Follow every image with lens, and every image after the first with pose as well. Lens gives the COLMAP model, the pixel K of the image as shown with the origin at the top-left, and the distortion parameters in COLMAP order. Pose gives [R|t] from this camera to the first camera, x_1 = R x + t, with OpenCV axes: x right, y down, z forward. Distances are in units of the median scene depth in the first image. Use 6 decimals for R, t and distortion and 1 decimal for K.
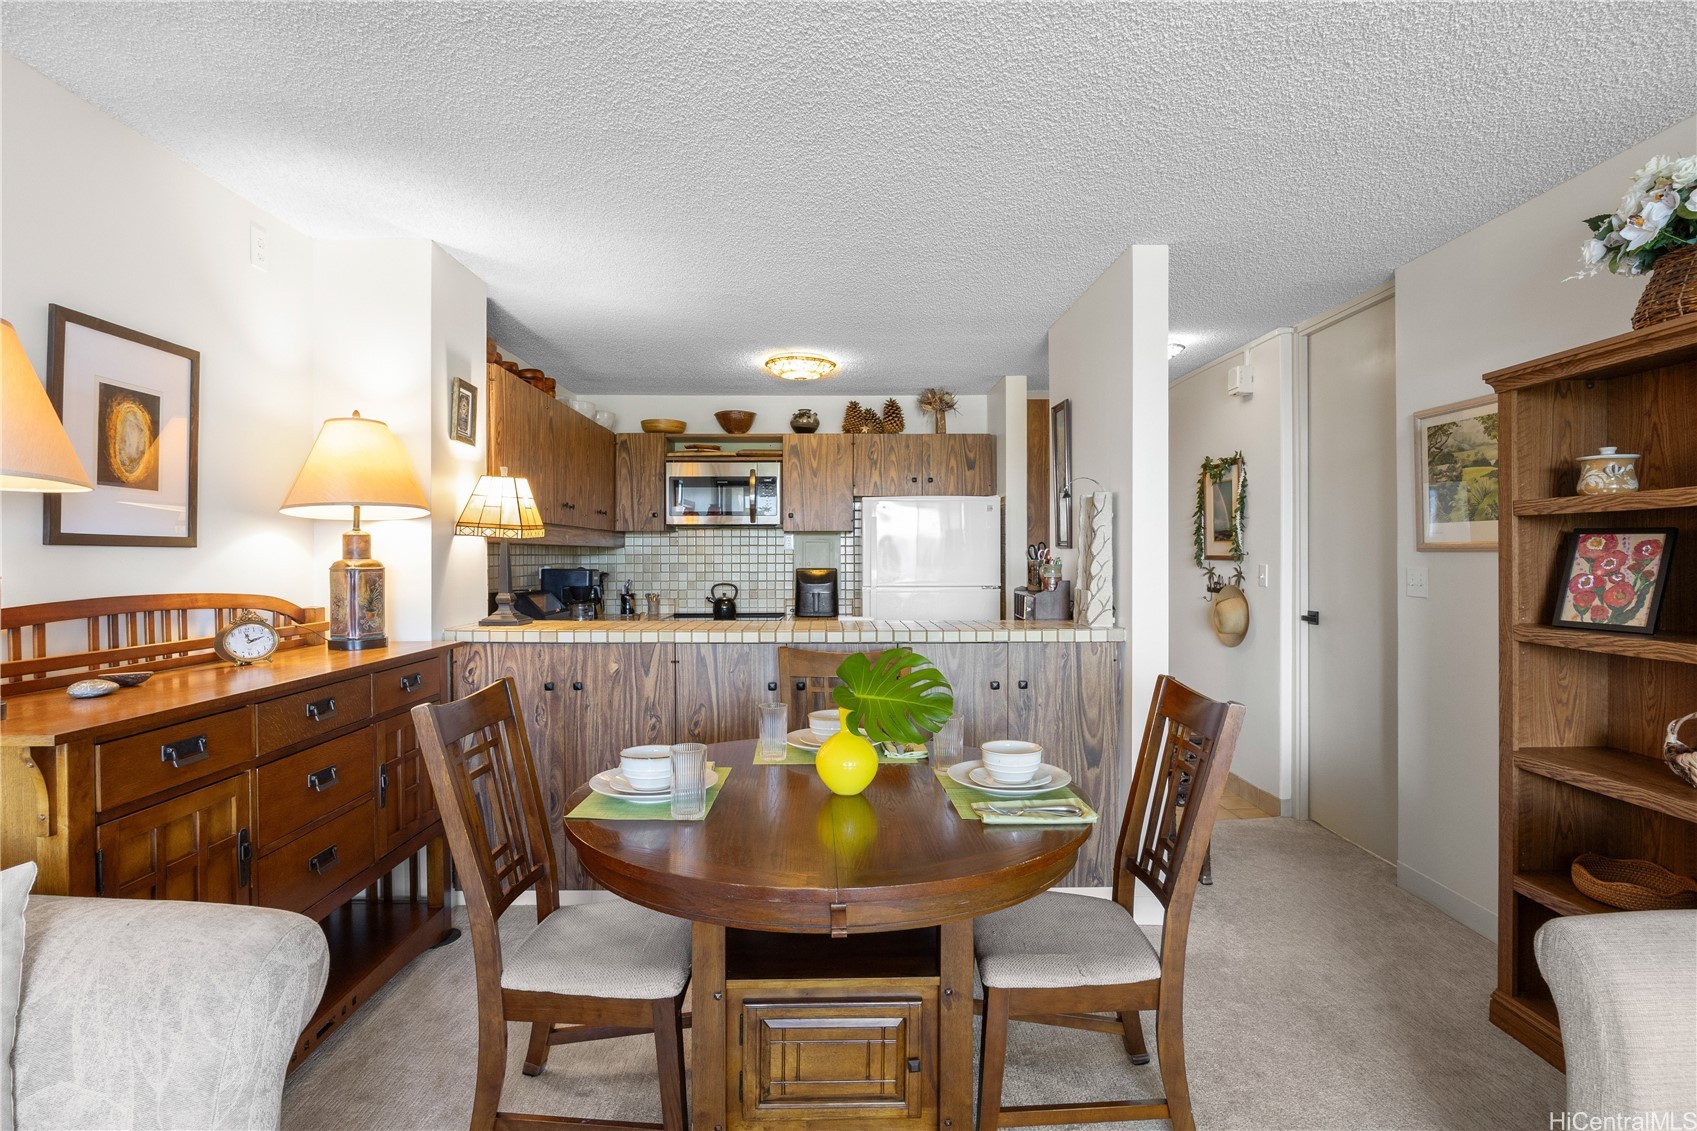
lens RADIAL K [[845.2, 0, 847.9], [0, 845.2, 555.5], [0, 0, 1]] dist [-0.000040, -0.000097]
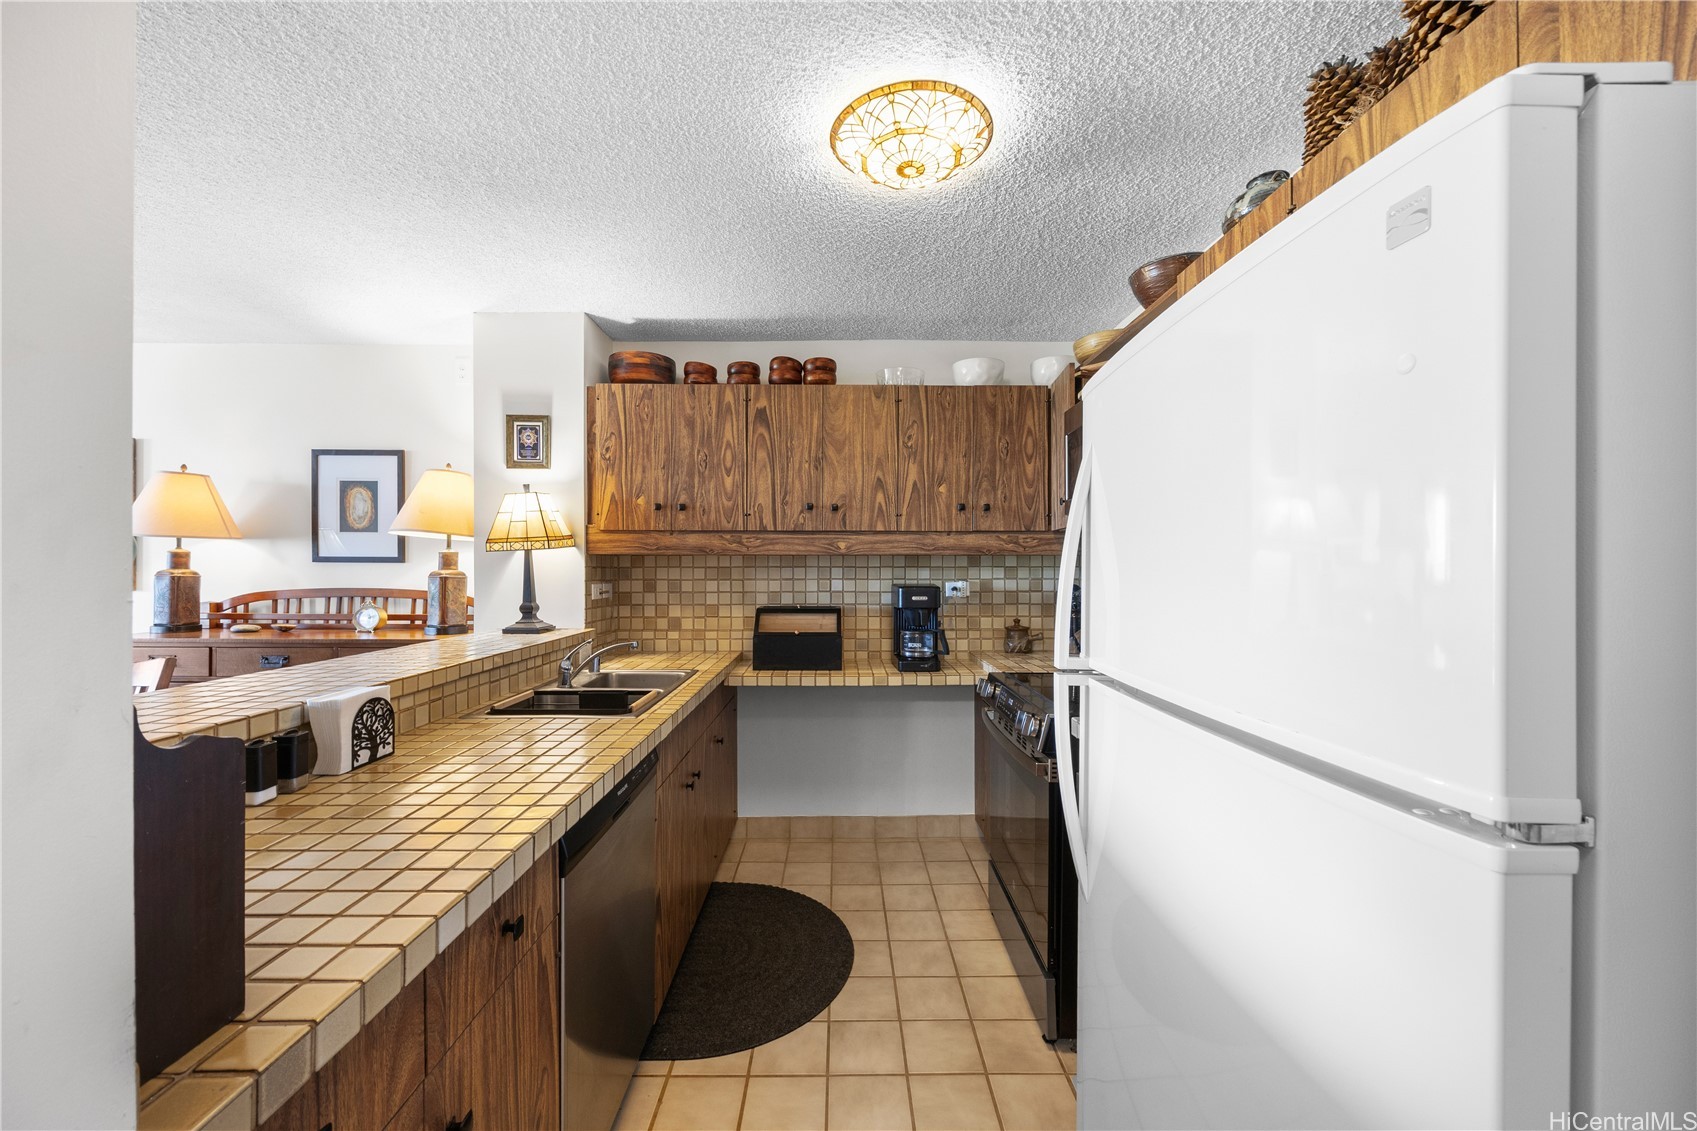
lens RADIAL K [[668.6, 0, 843.8], [0, 668.6, 568.4], [0, 0, 1]] dist [-0.004479, 0.000996]
pose [[-0.014676, 0.002818, -0.999888, 0.260169], [0.000482, 0.999996, 0.002811, -0.000399], [0.999892, -0.000440, -0.014677, 0.849596]]
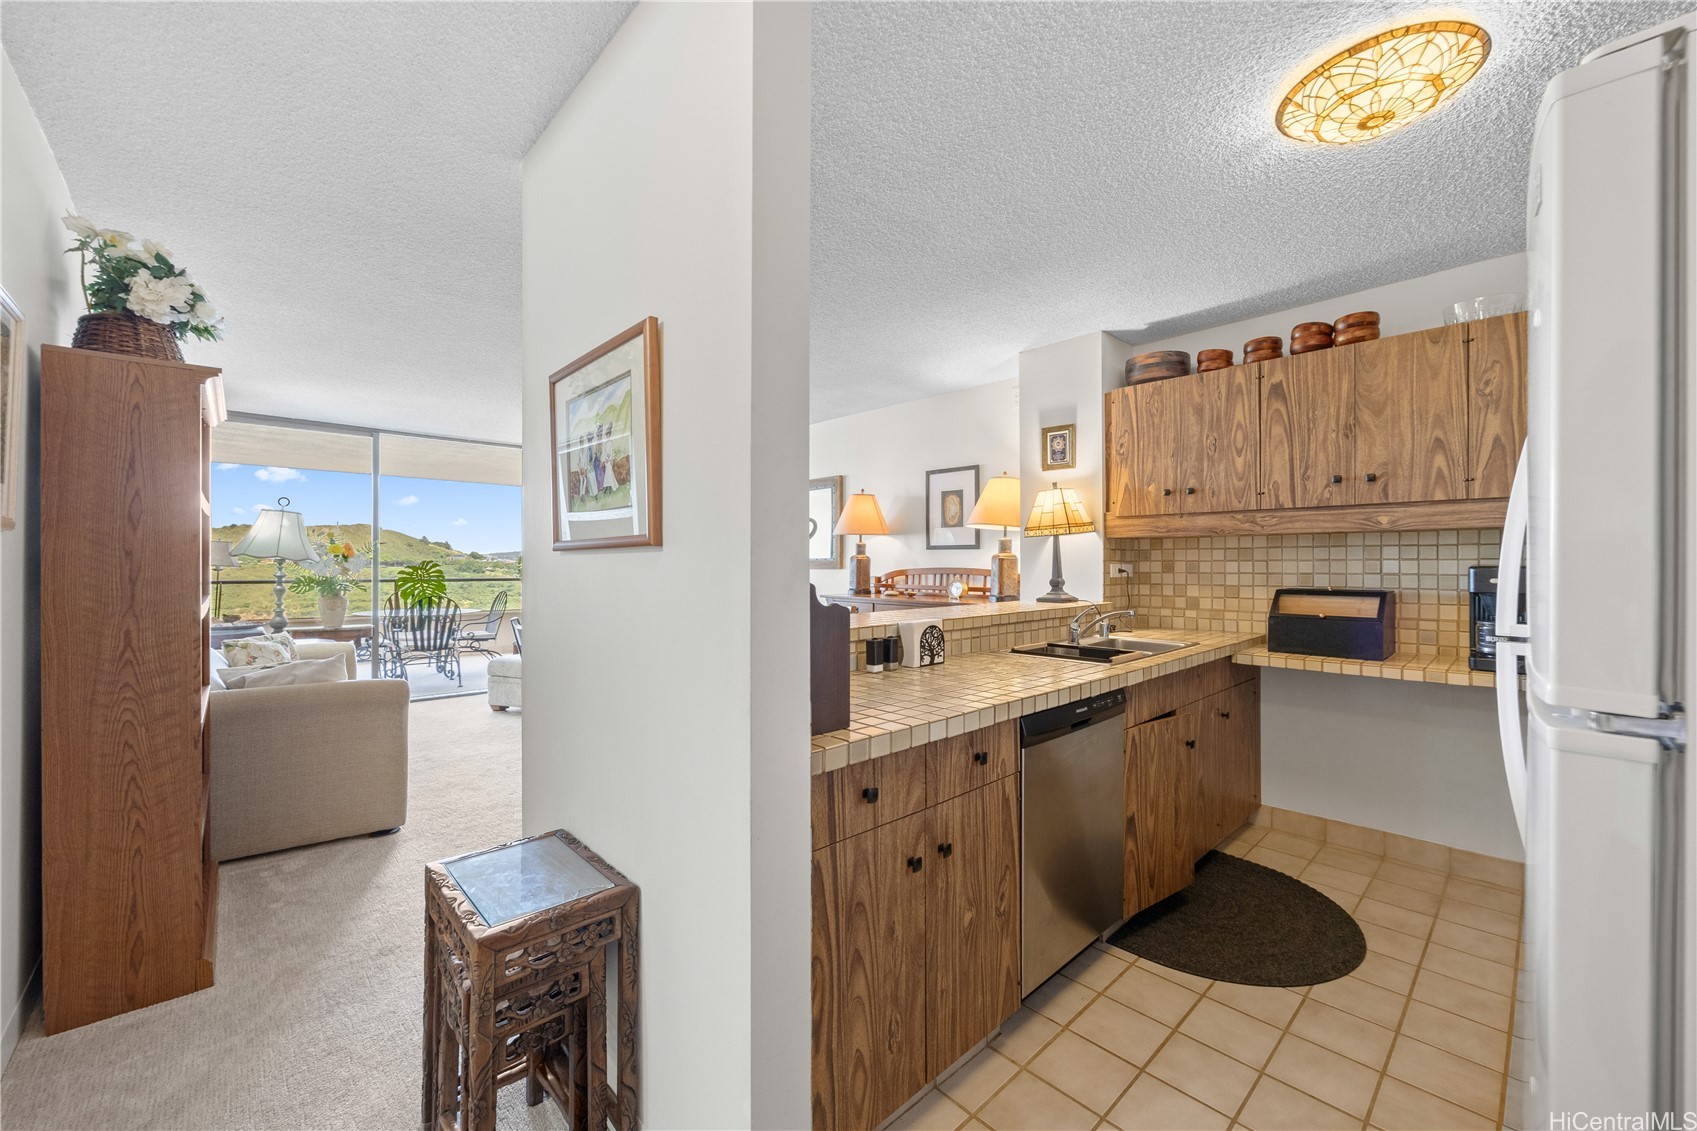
lens RADIAL K [[668.6, 0, 844.3], [0, 668.6, 560.2], [0, 0, 1]] dist [-0.004479, 0.000996]
pose [[-0.746264, 0.002275, -0.665647, 0.322920], [0.004499, 0.999989, -0.001626, 0.010303], [0.665635, -0.004208, -0.746265, 0.938498]]
